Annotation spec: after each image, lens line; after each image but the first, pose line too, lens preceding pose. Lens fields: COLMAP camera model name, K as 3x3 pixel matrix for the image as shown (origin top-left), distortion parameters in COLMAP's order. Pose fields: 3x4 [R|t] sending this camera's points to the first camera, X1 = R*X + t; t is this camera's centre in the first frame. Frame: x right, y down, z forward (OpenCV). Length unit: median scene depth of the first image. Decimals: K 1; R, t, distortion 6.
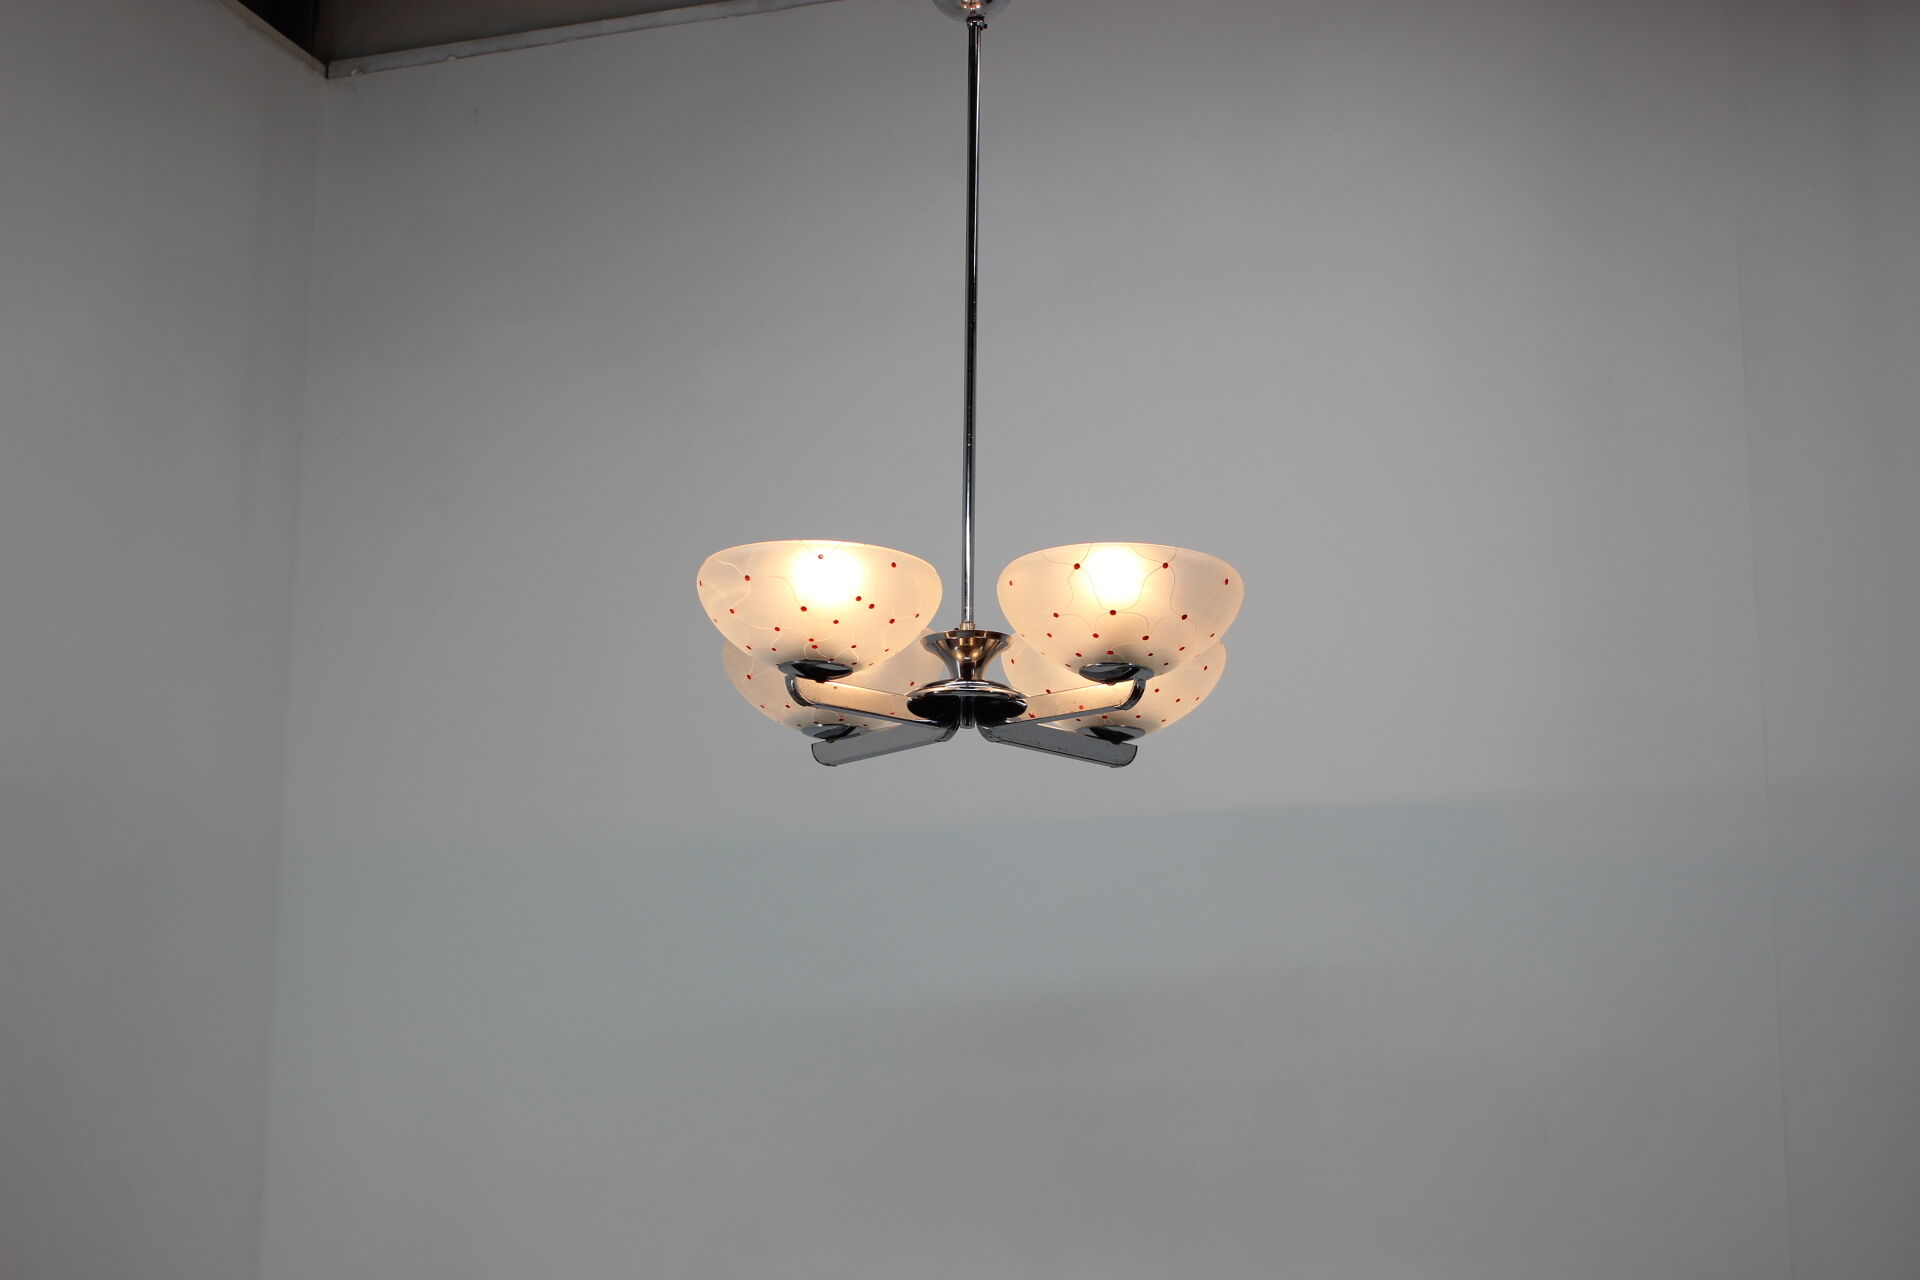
lens RADIAL K [[1866.8, 0, 964.0], [0, 1866.8, 642.8], [0, 0, 1]] dist [0.001801, 0.000000]
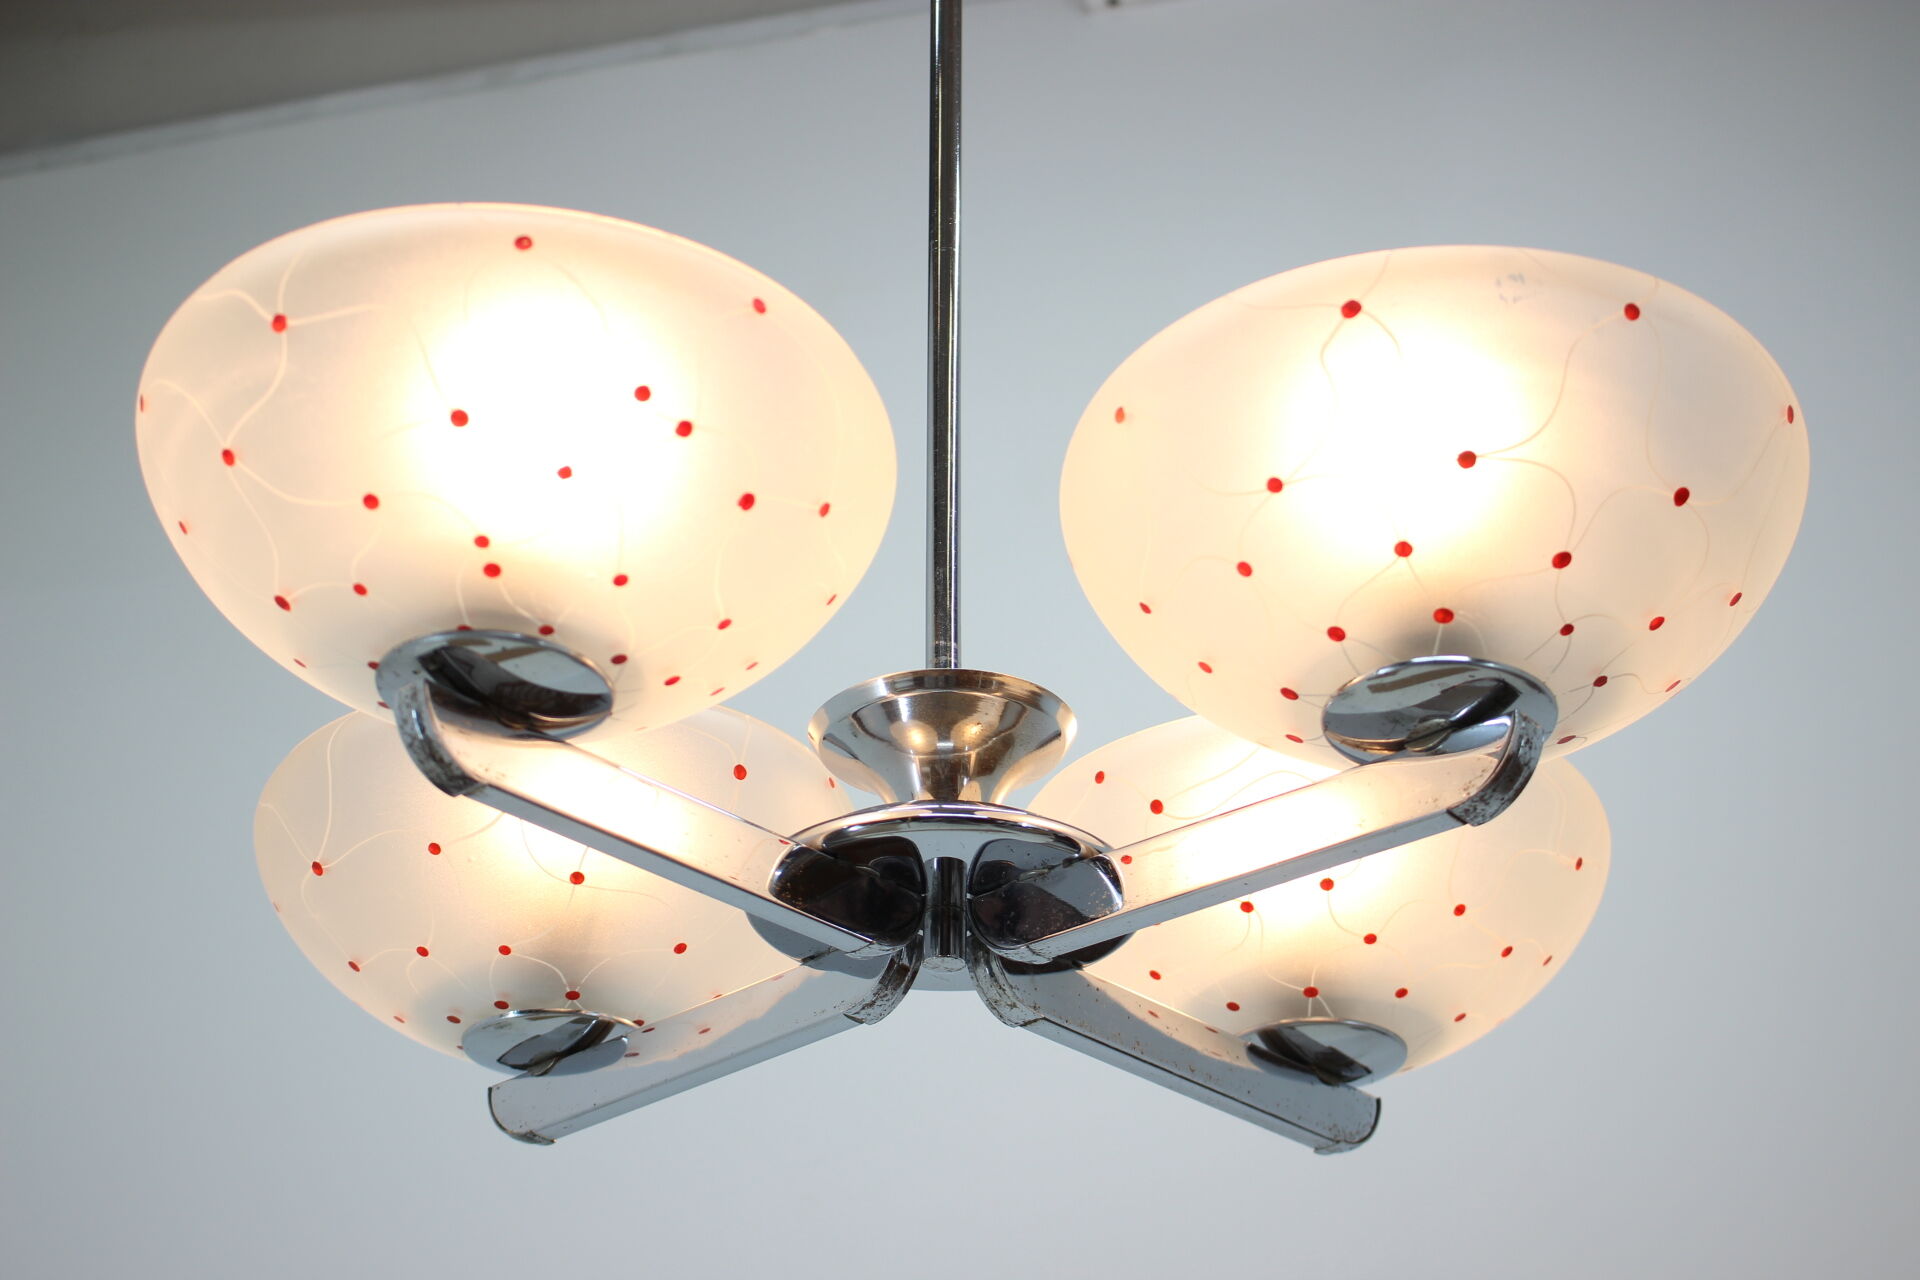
lens RADIAL K [[3030.2, 0, 957.2], [0, 3030.2, 640.5], [0, 0, 1]] dist [-0.099048, 0.000000]
pose [[0.998281, 0.018596, 0.055573, -0.028072], [-0.006371, 0.977135, -0.212523, 0.106262], [-0.058255, 0.211803, 0.975575, 0.463292]]
